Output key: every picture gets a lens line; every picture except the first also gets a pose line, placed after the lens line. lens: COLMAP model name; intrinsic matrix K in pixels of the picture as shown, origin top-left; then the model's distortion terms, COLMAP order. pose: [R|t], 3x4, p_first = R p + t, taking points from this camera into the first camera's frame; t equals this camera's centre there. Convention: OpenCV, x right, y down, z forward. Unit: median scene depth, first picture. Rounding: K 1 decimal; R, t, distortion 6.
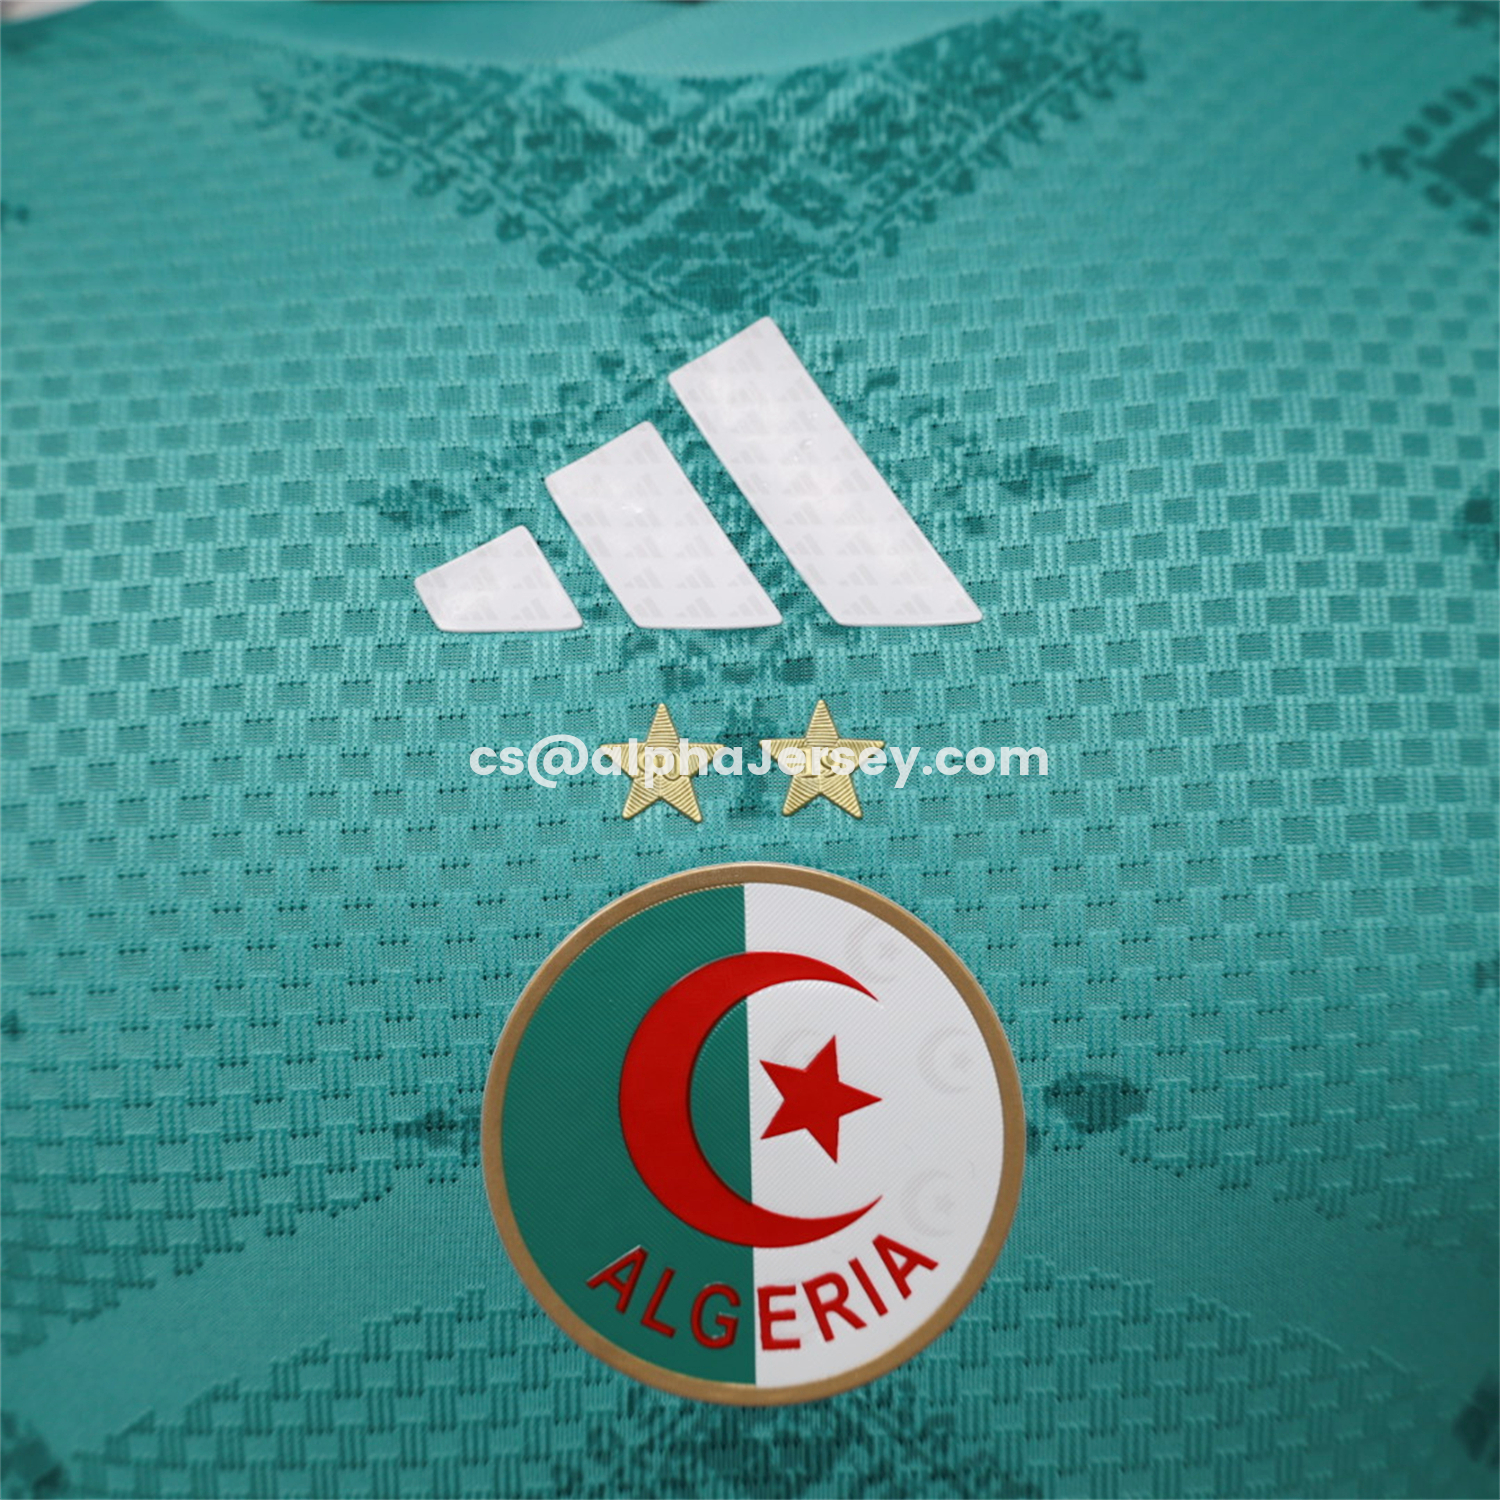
lens RADIAL K [[1569.7, 0, 750.0], [0, 1569.7, 750.0], [0, 0, 1]] dist [-0.028933, -0.006196]
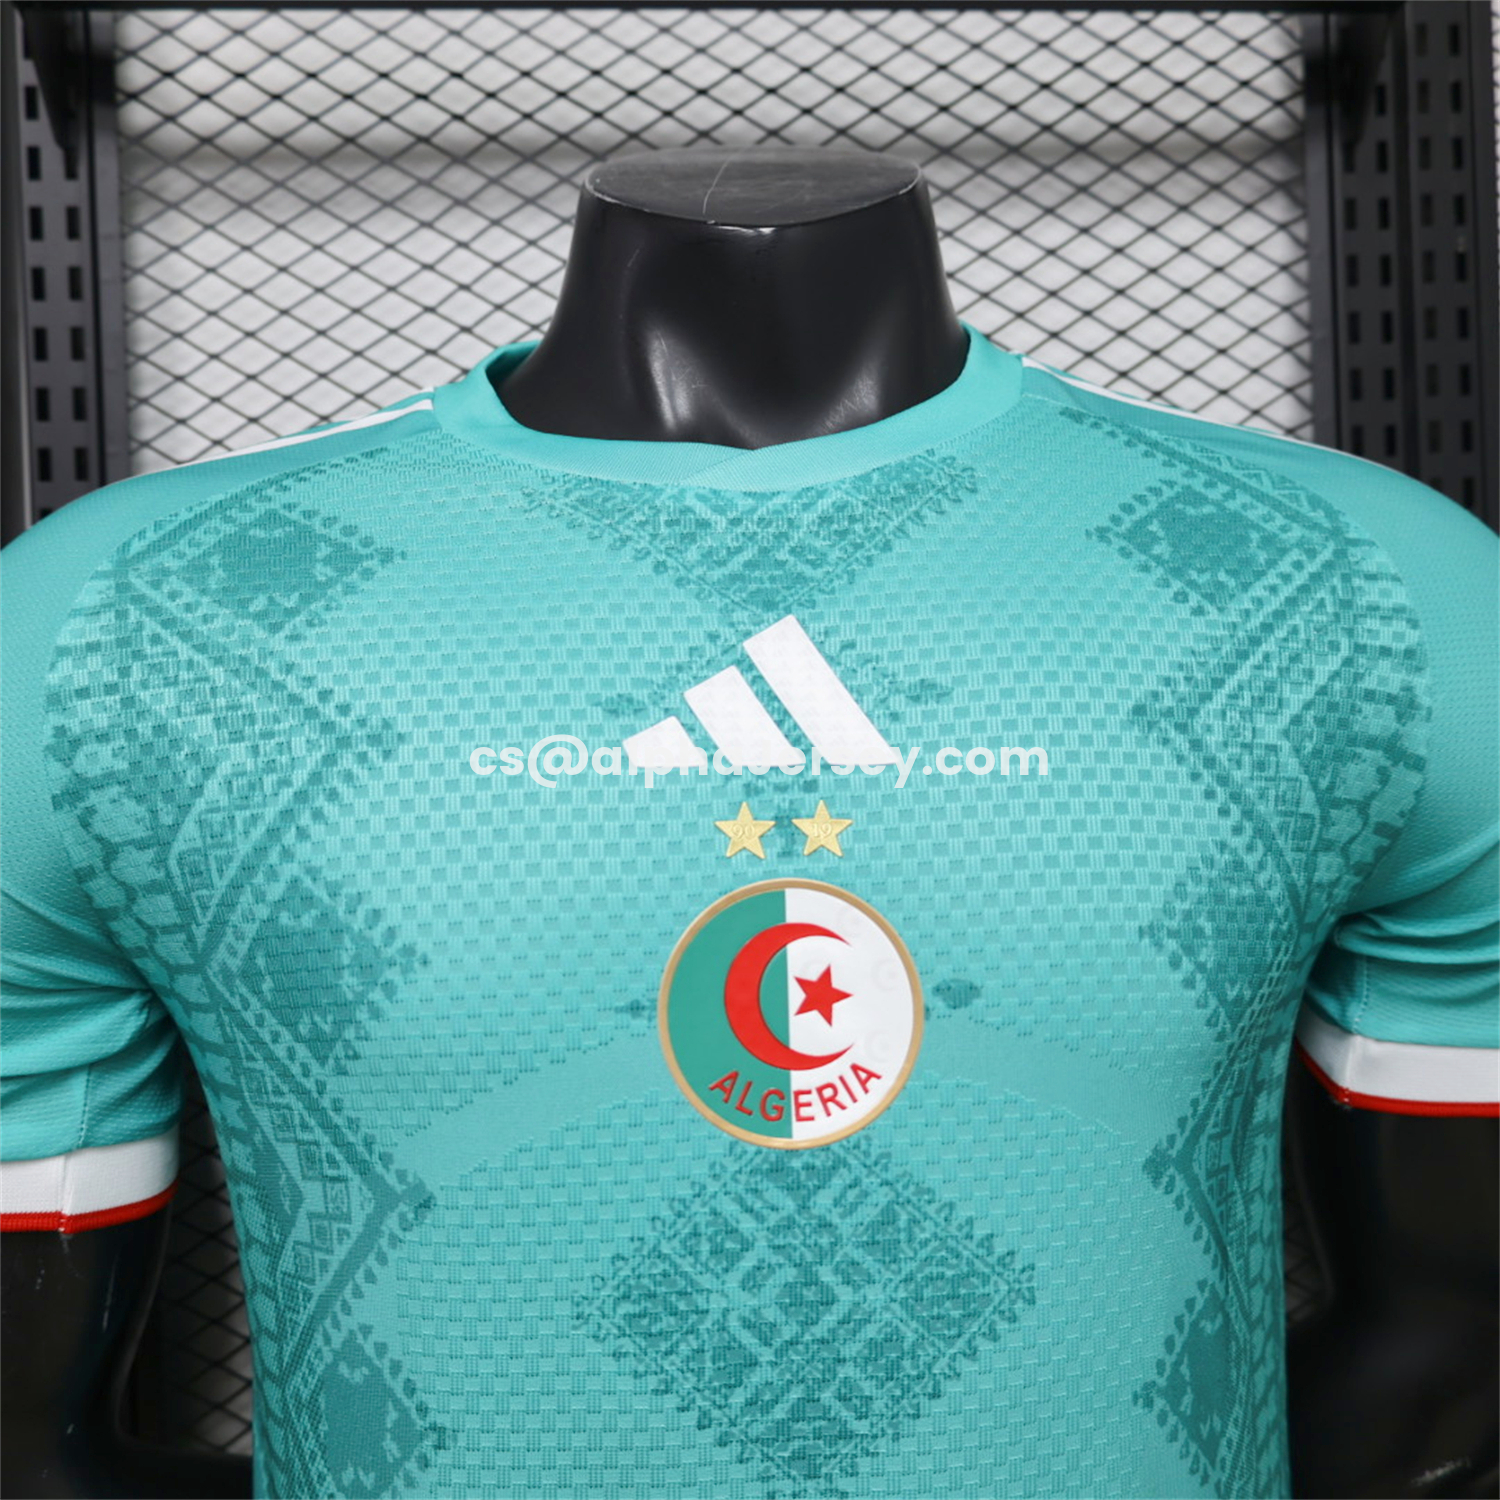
lens RADIAL K [[1569.7, 0, 750.0], [0, 1569.7, 750.0], [0, 0, 1]] dist [-0.028933, -0.006196]
pose [[0.998780, 0.002204, 0.049324, -0.145195], [0.003745, 0.992742, -0.120205, 0.144540], [-0.049231, 0.120243, 0.991523, -1.011434]]
